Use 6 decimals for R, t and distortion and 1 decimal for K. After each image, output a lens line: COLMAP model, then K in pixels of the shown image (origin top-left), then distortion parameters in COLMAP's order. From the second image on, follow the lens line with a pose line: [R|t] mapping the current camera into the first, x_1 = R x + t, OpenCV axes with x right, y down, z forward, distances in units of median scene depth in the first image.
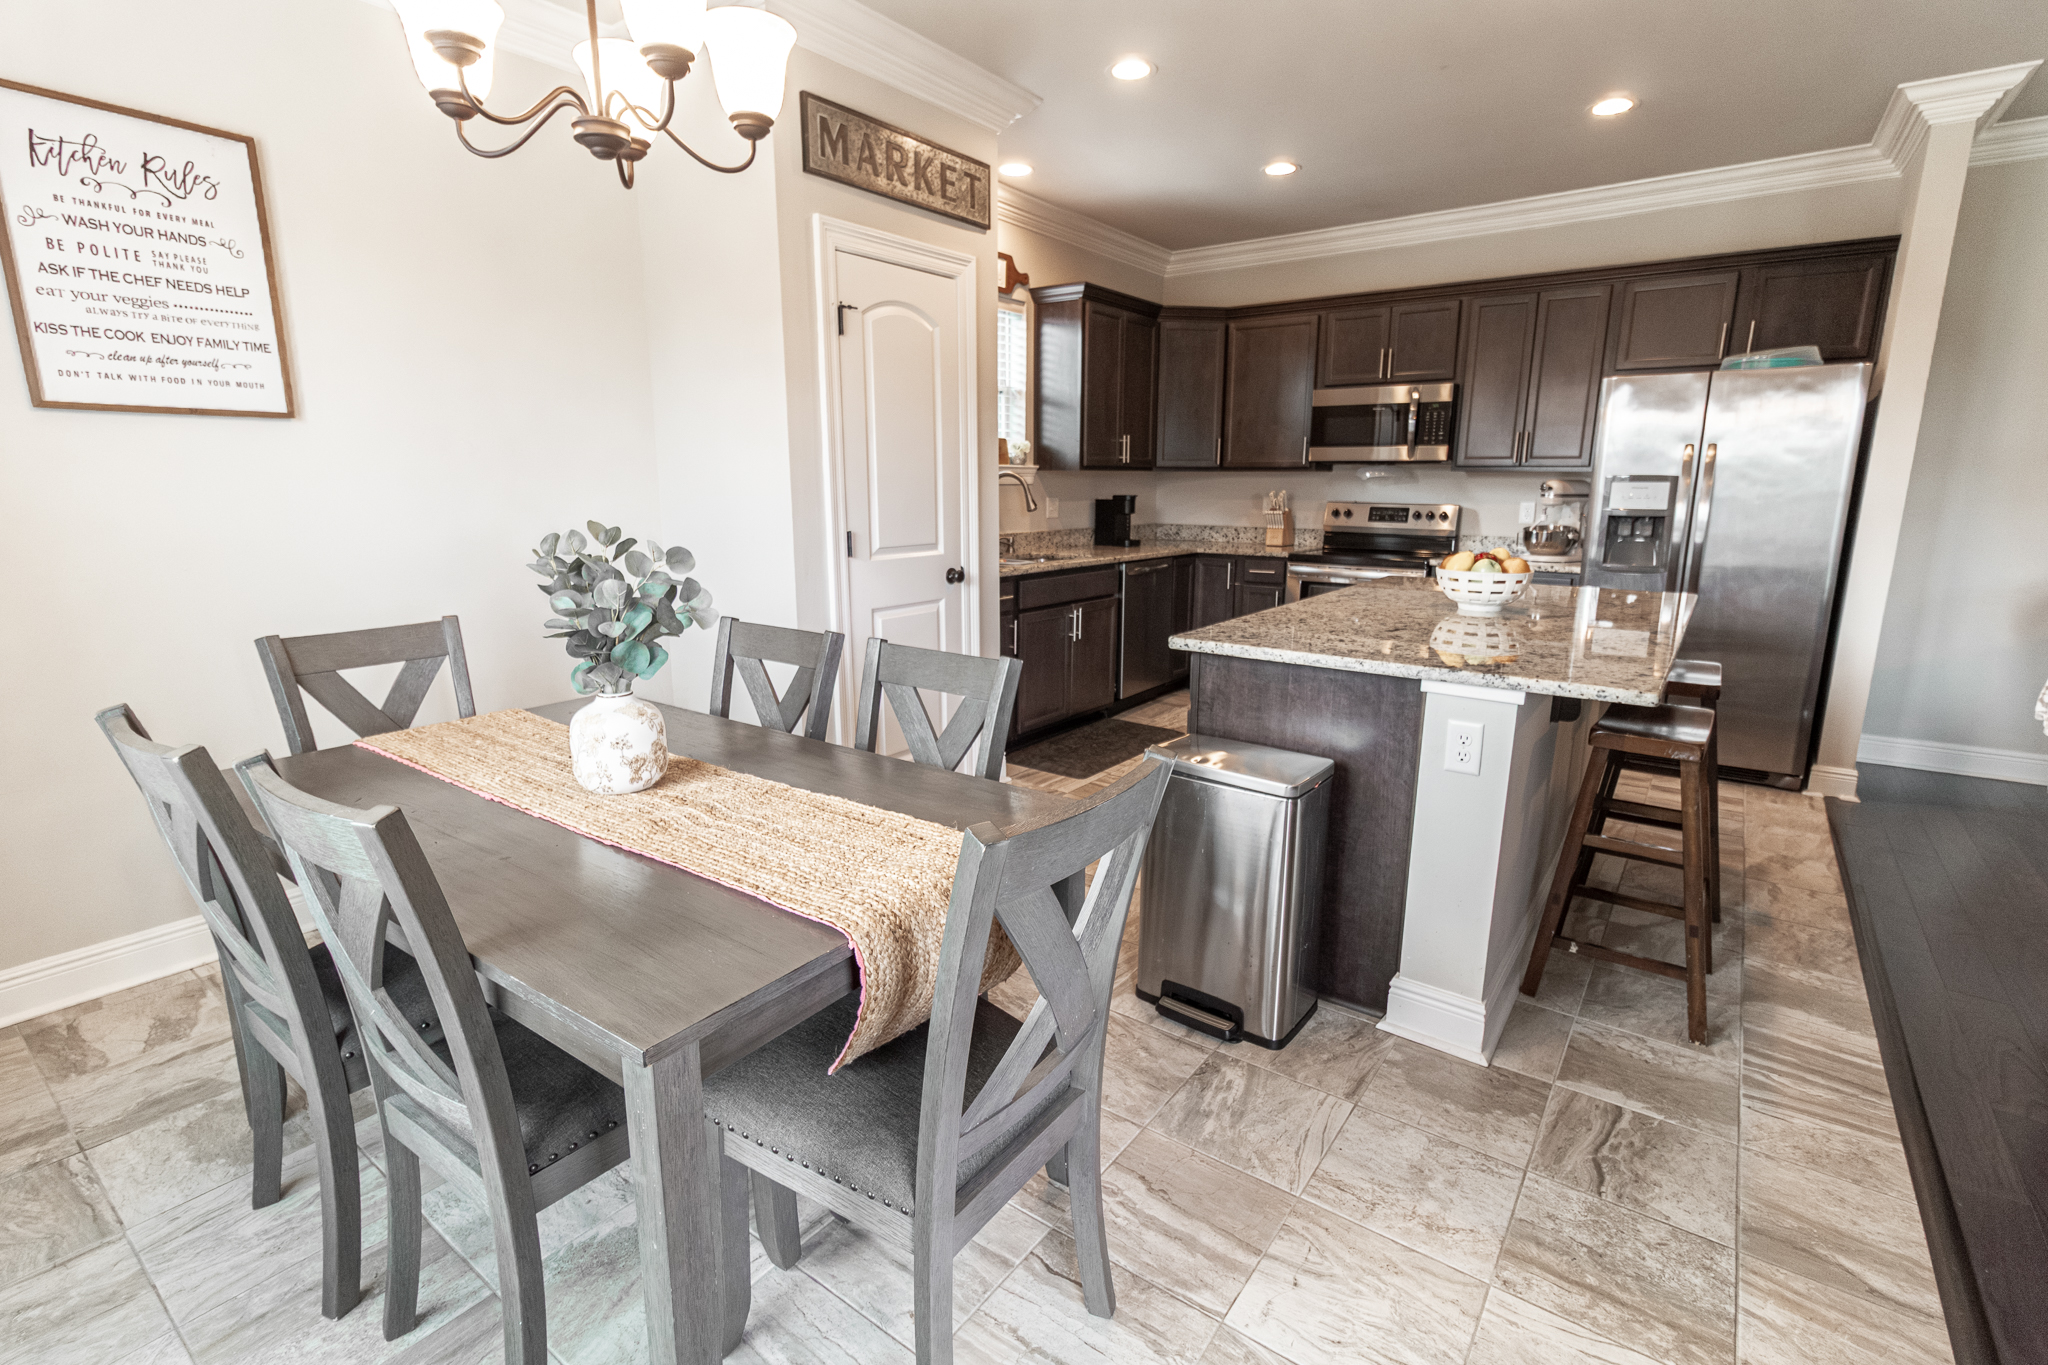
lens RADIAL K [[949.3, 0, 1033.1], [0, 949.3, 674.4], [0, 0, 1]] dist [0.002816, 0.000998]
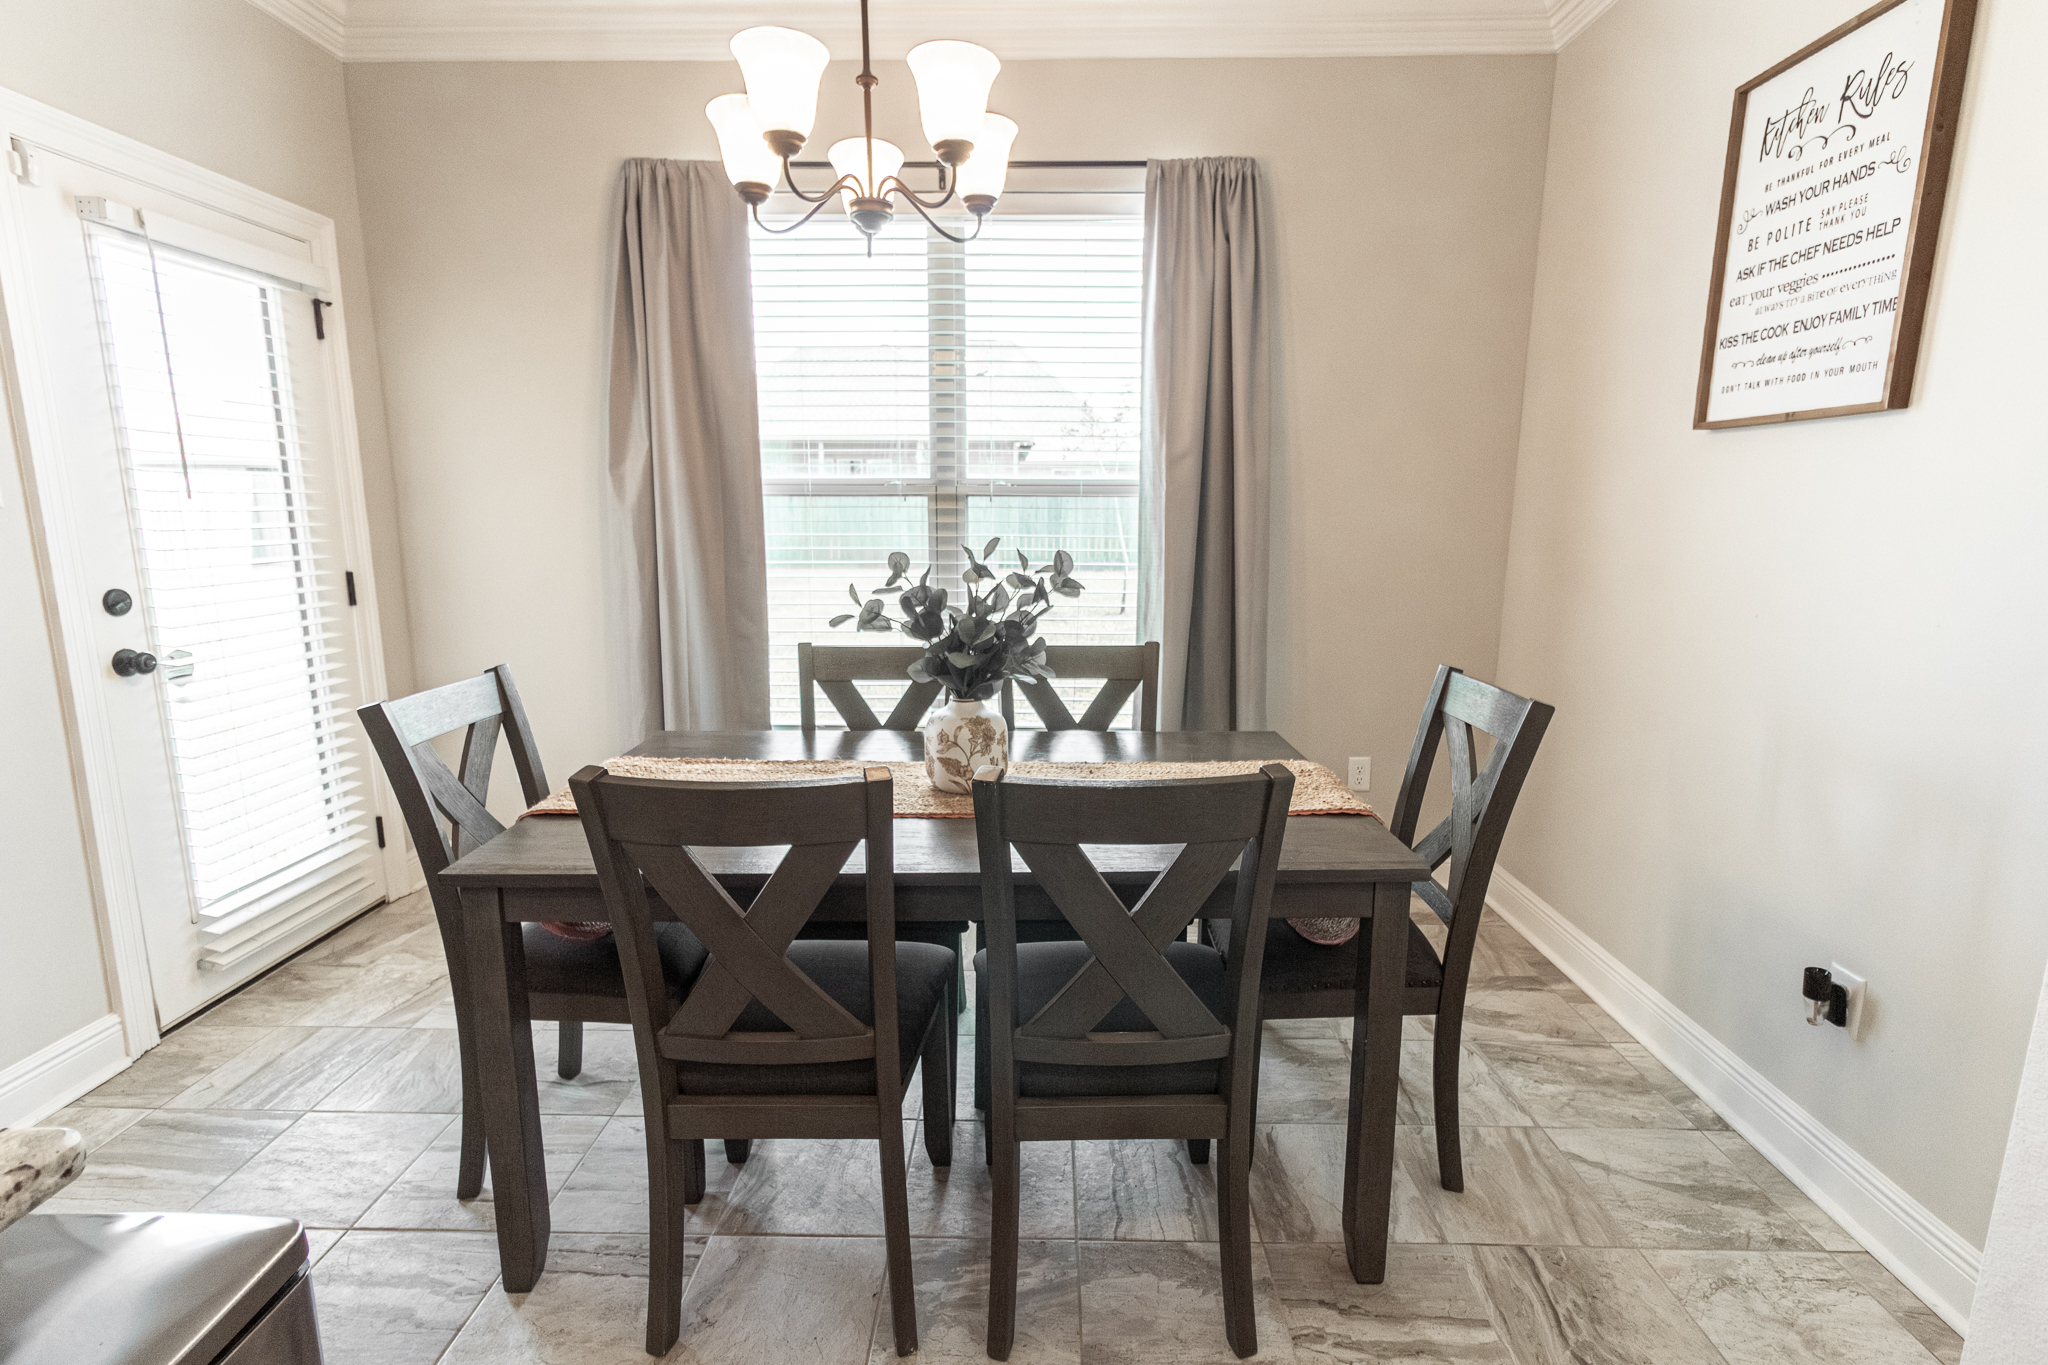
lens RADIAL K [[954.8, 0, 1032.6], [0, 954.8, 673.5], [0, 0, 1]] dist [0.007284, 0.000987]
pose [[-0.814322, 0.096633, -0.572313, 0.050476], [-0.124989, 0.933713, 0.335496, -0.175281], [0.566796, 0.344735, -0.748265, 0.858730]]
